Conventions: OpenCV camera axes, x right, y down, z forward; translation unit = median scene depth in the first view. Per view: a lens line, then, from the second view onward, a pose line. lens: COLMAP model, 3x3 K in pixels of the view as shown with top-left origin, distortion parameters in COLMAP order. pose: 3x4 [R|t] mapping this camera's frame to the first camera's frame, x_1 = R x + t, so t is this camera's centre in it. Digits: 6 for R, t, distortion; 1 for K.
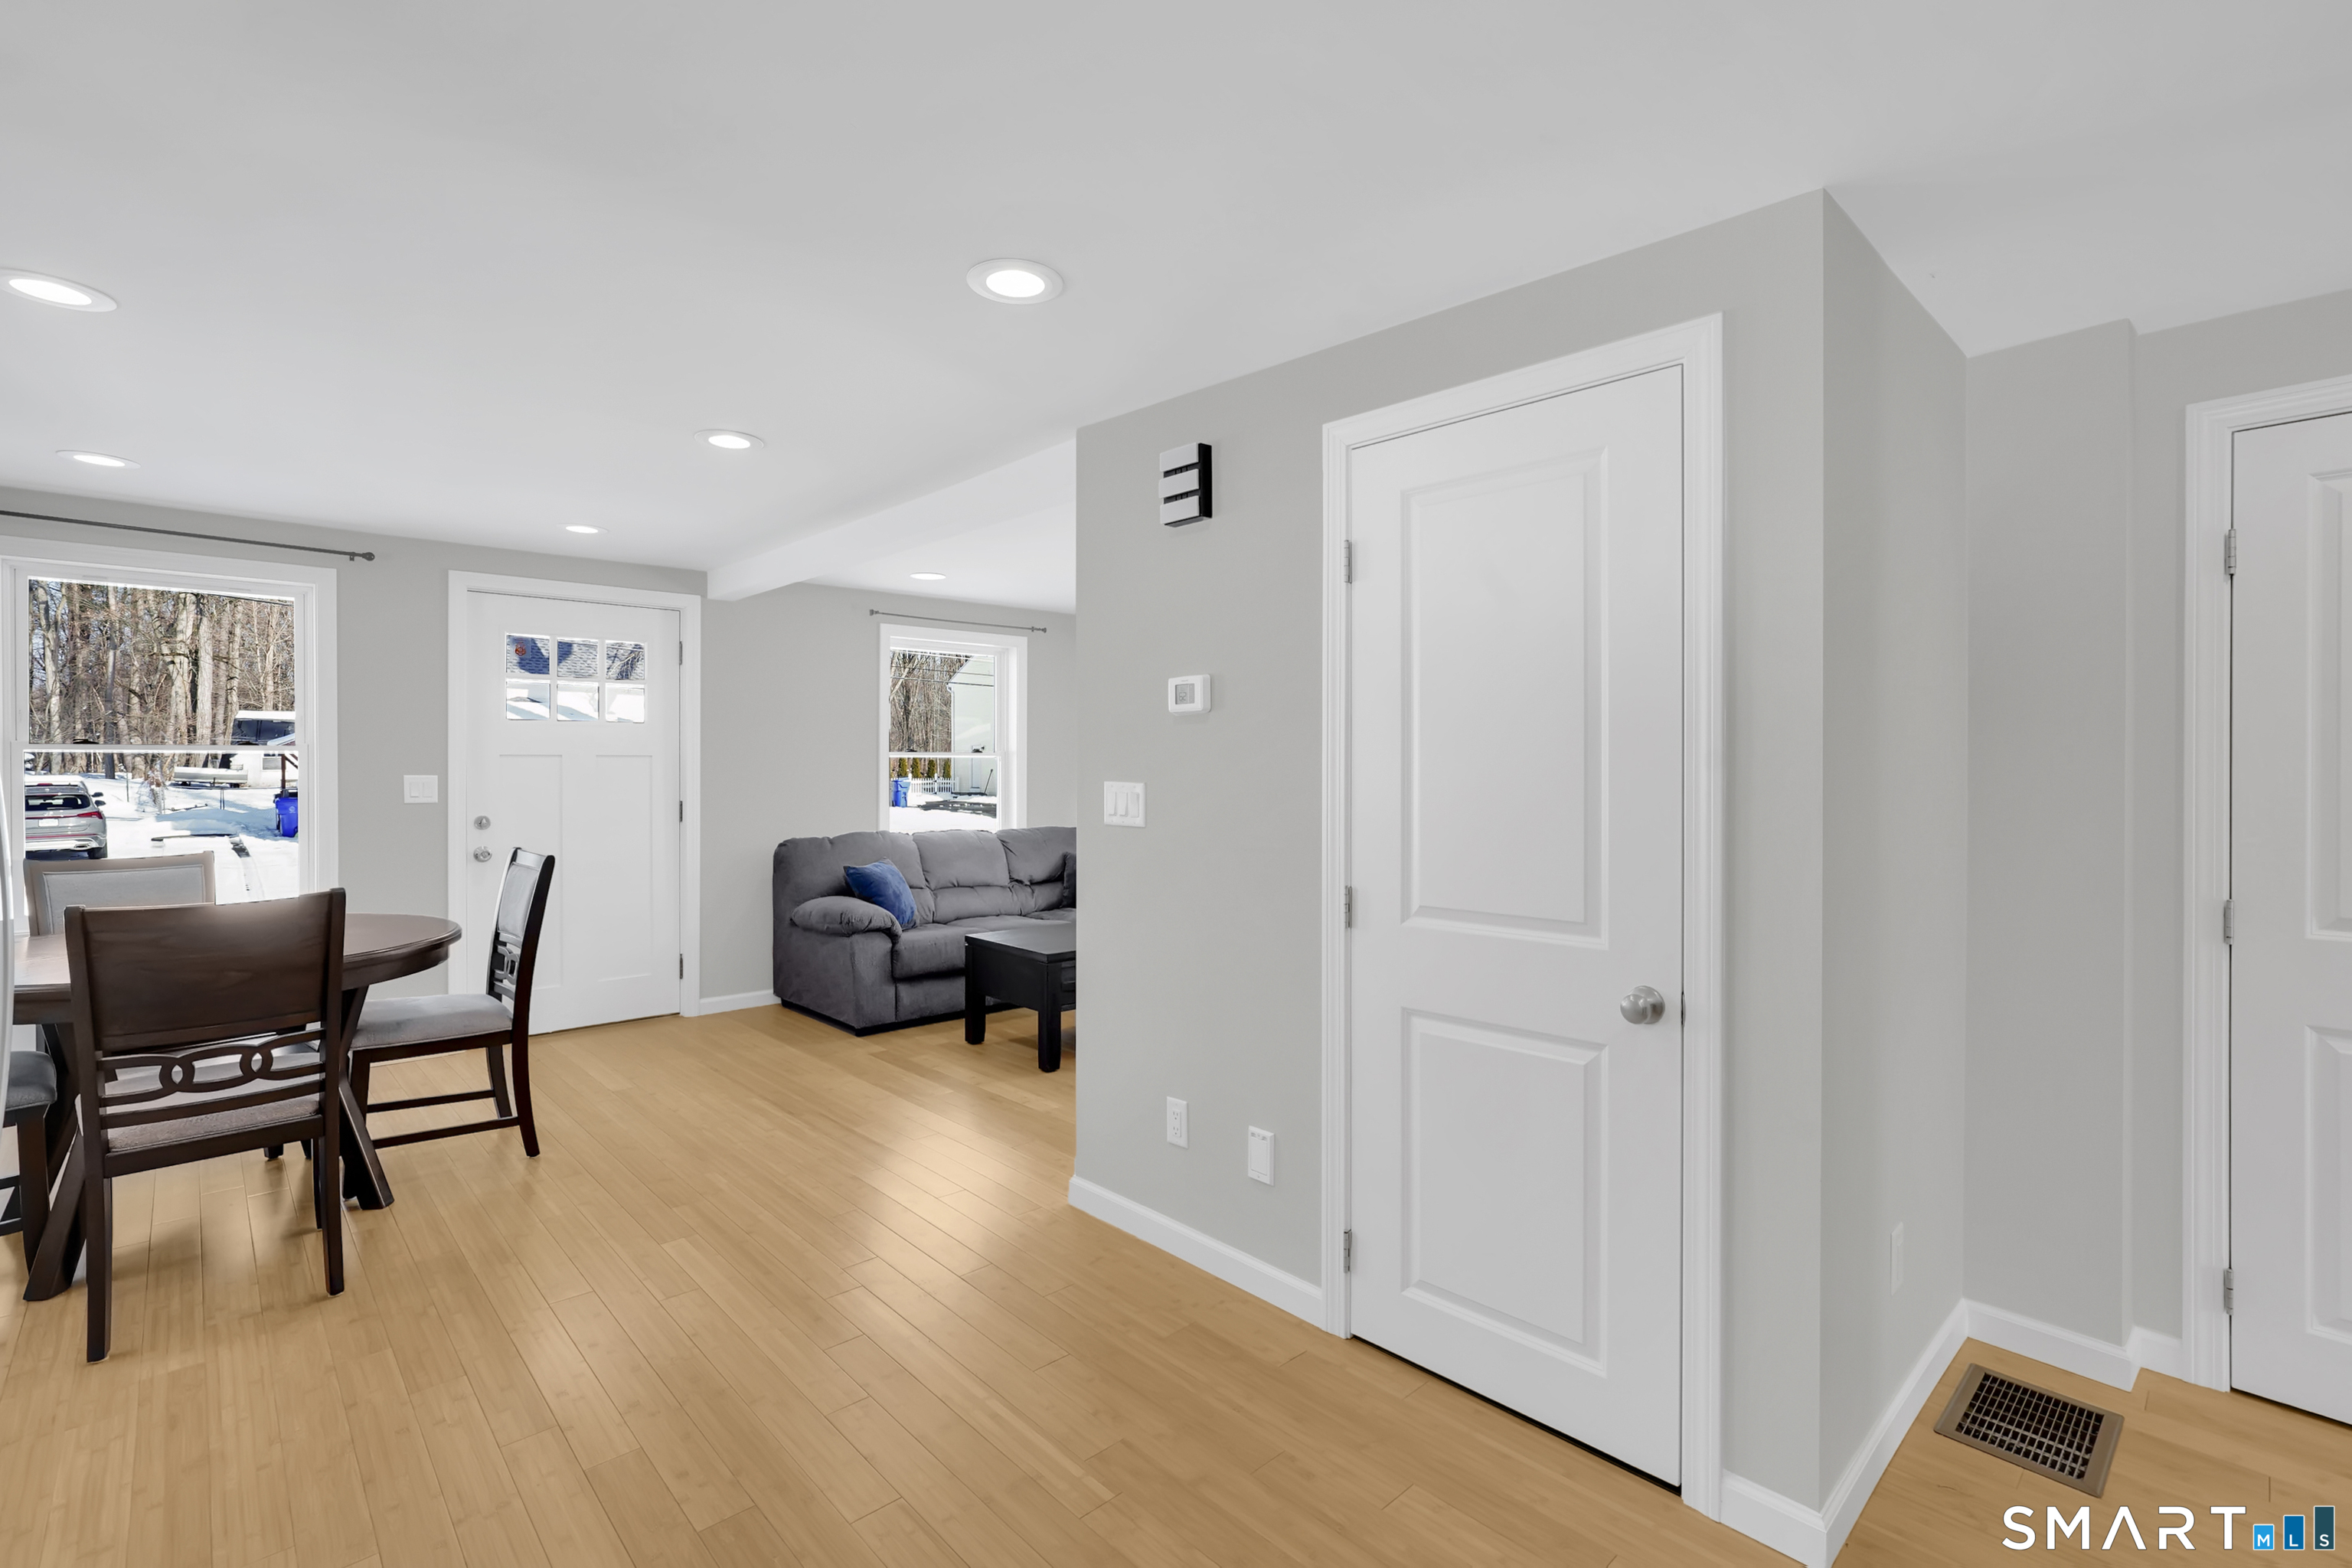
lens RADIAL K [[1077.9, 0, 1176.0], [0, 1077.9, 784.0], [0, 0, 1]] dist [0.002351, -0.006356]
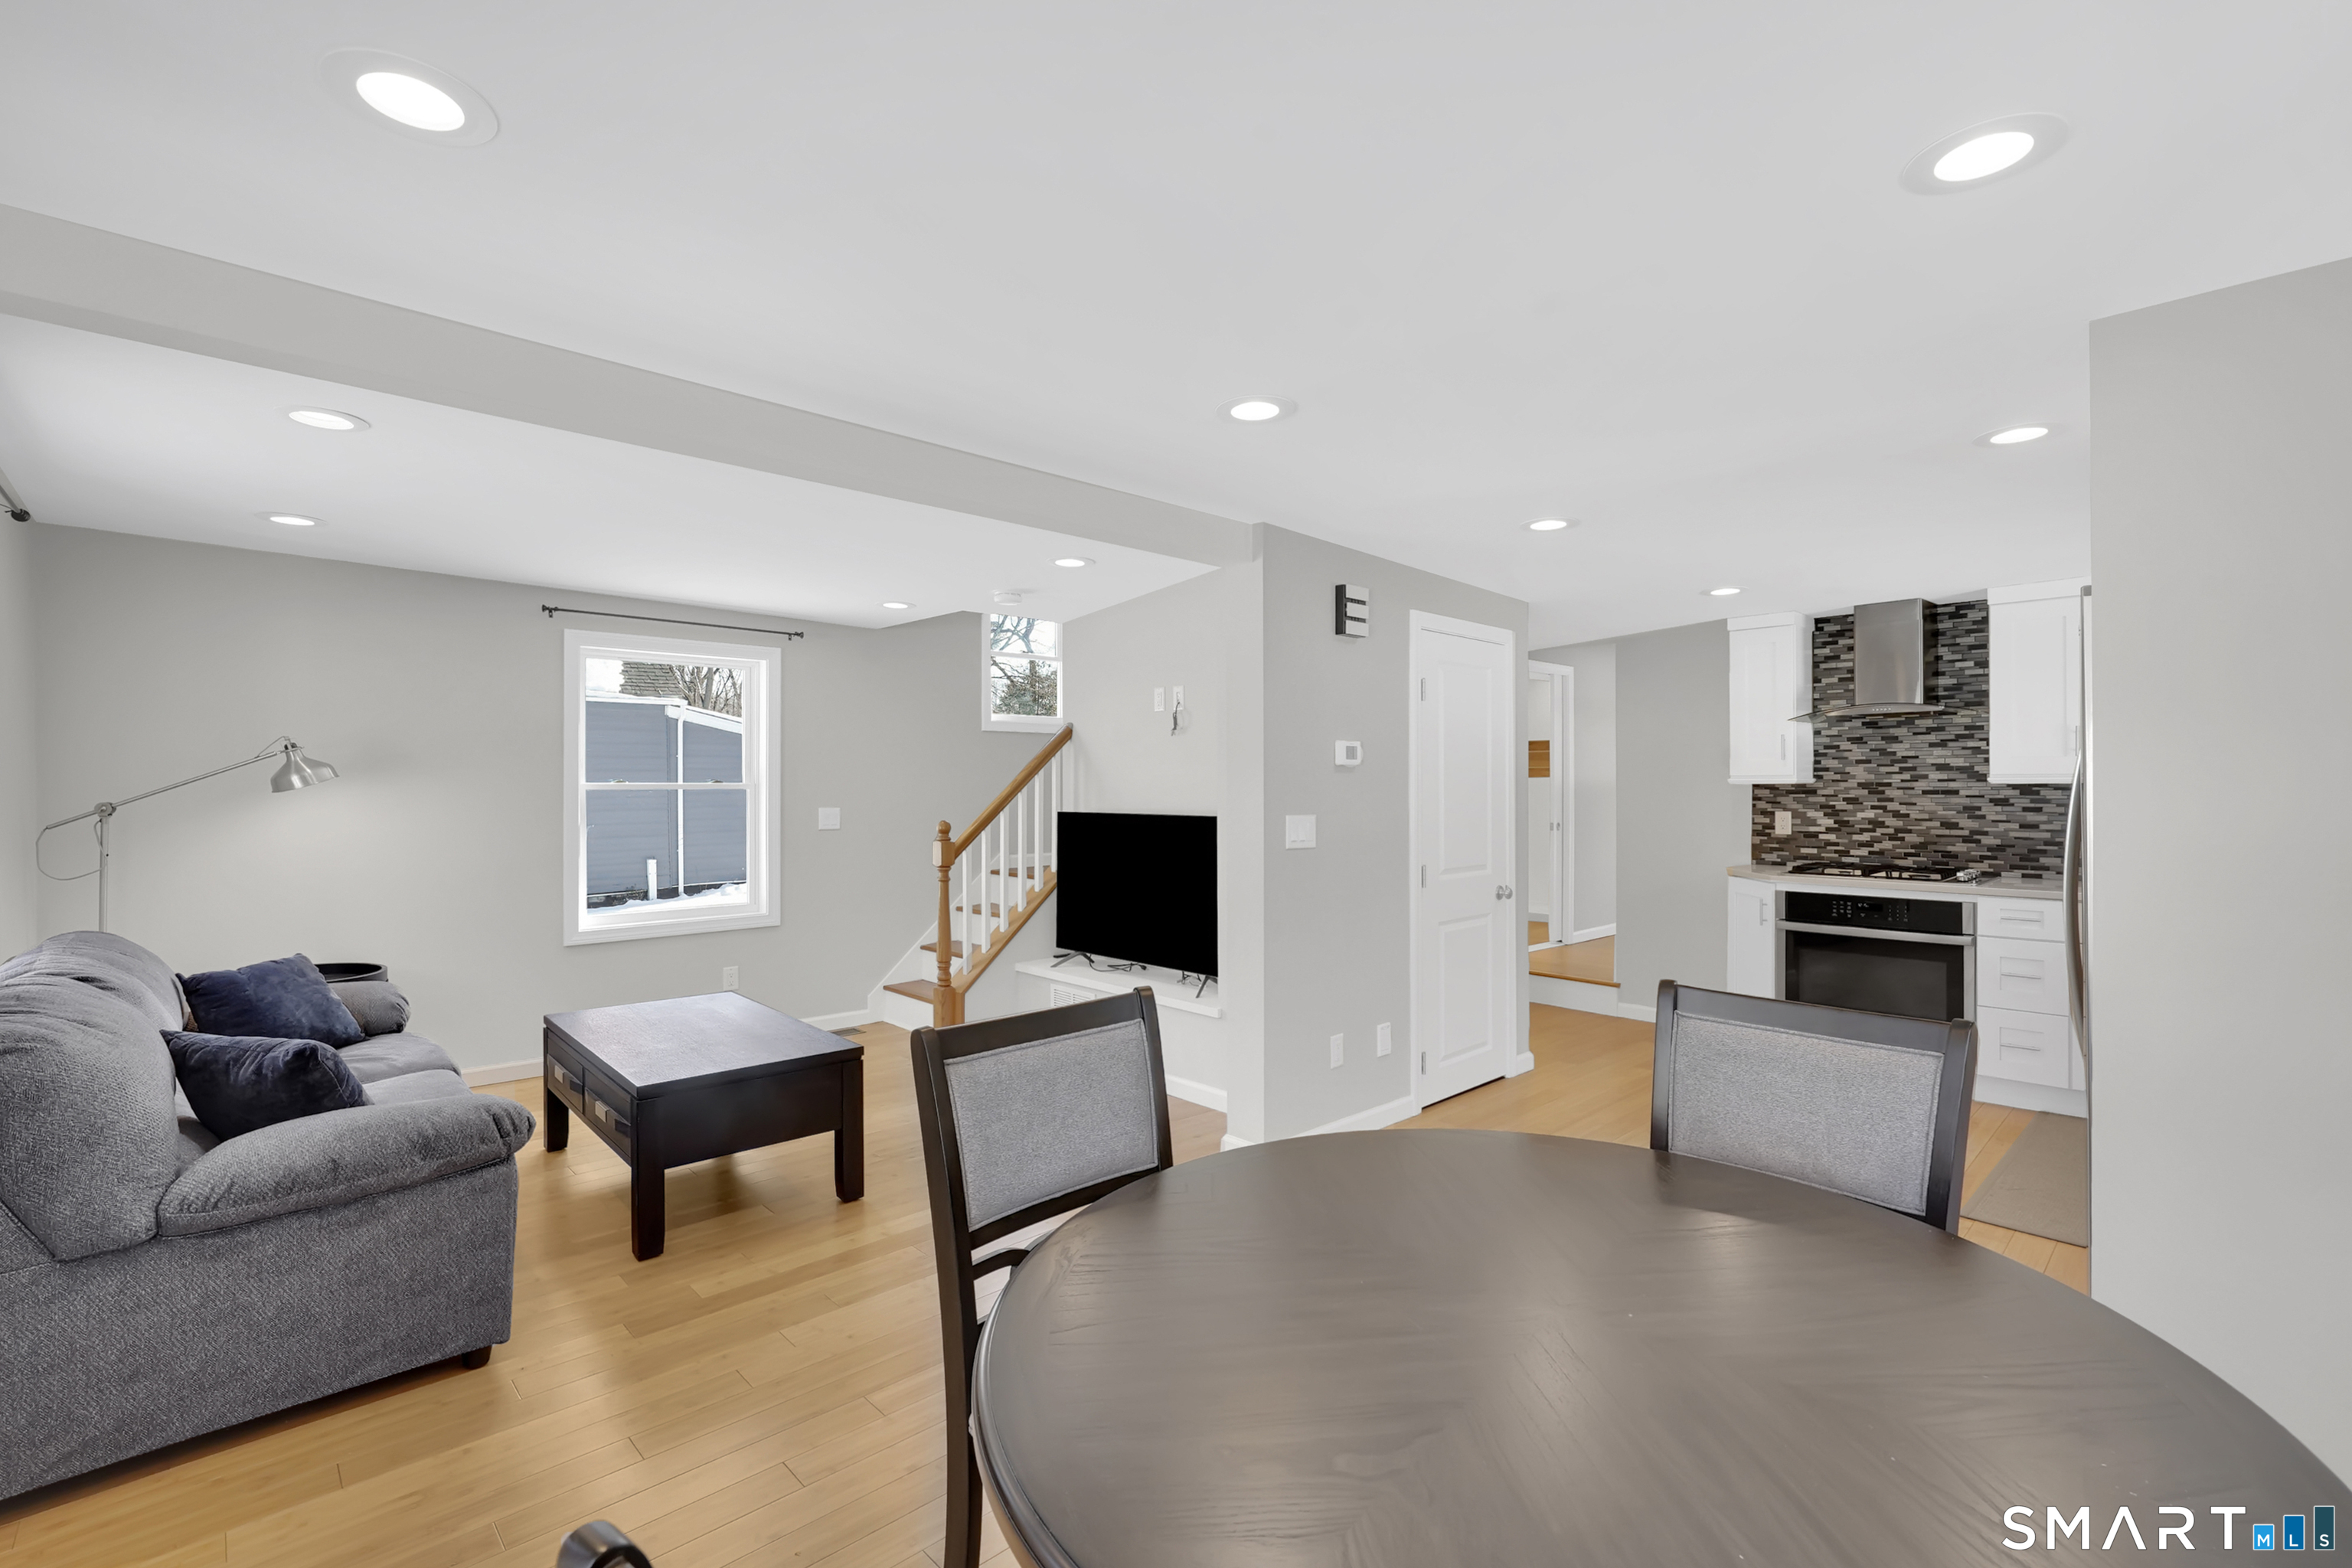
lens RADIAL K [[985.7, 0, 1157.1], [0, 985.7, 801.3], [0, 0, 1]] dist [0.001248, 0.000135]
pose [[0.011836, -0.019454, 0.999741, -1.589611], [0.013596, 0.999721, 0.019293, -0.055362], [-0.999838, 0.013364, 0.012097, 1.492599]]
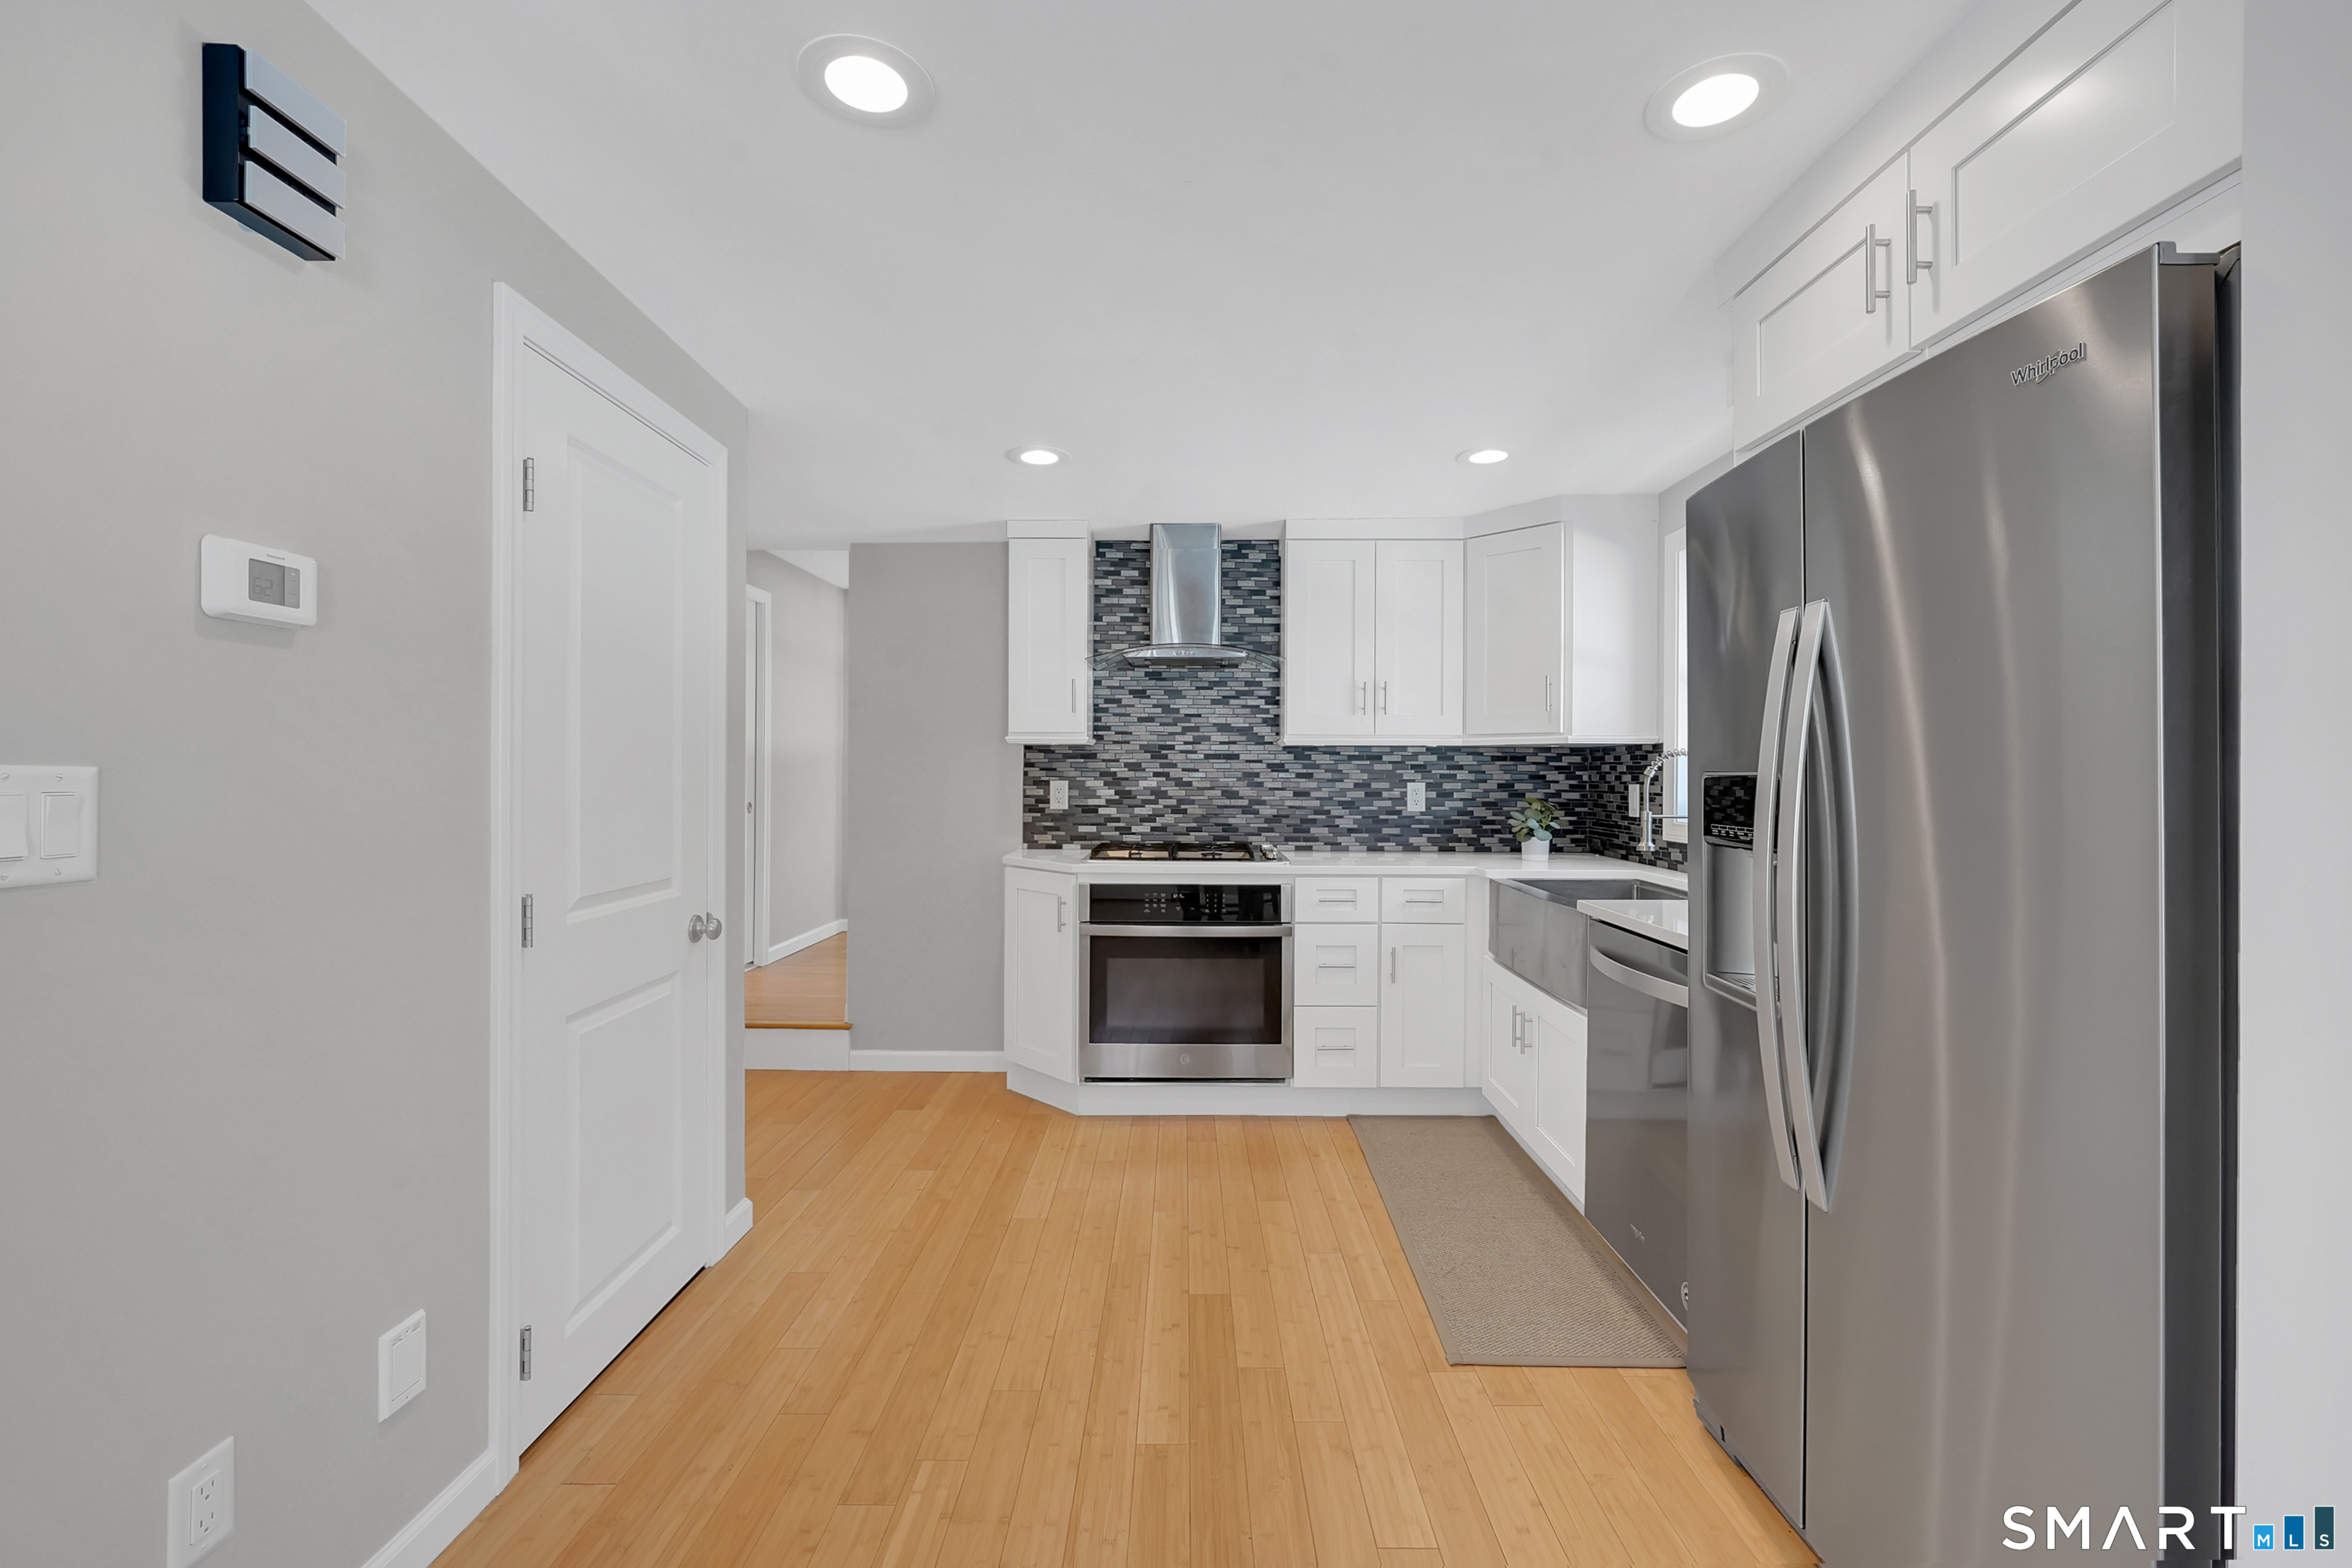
lens RADIAL K [[996.1, 0, 1192.3], [0, 996.1, 775.7], [0, 0, 1]] dist [0.000076, -0.000157]
pose [[-0.737460, -0.012502, 0.675275, -0.727352], [-0.003845, 0.999890, 0.014312, -0.005222], [-0.675380, 0.007958, -0.737427, 1.260989]]
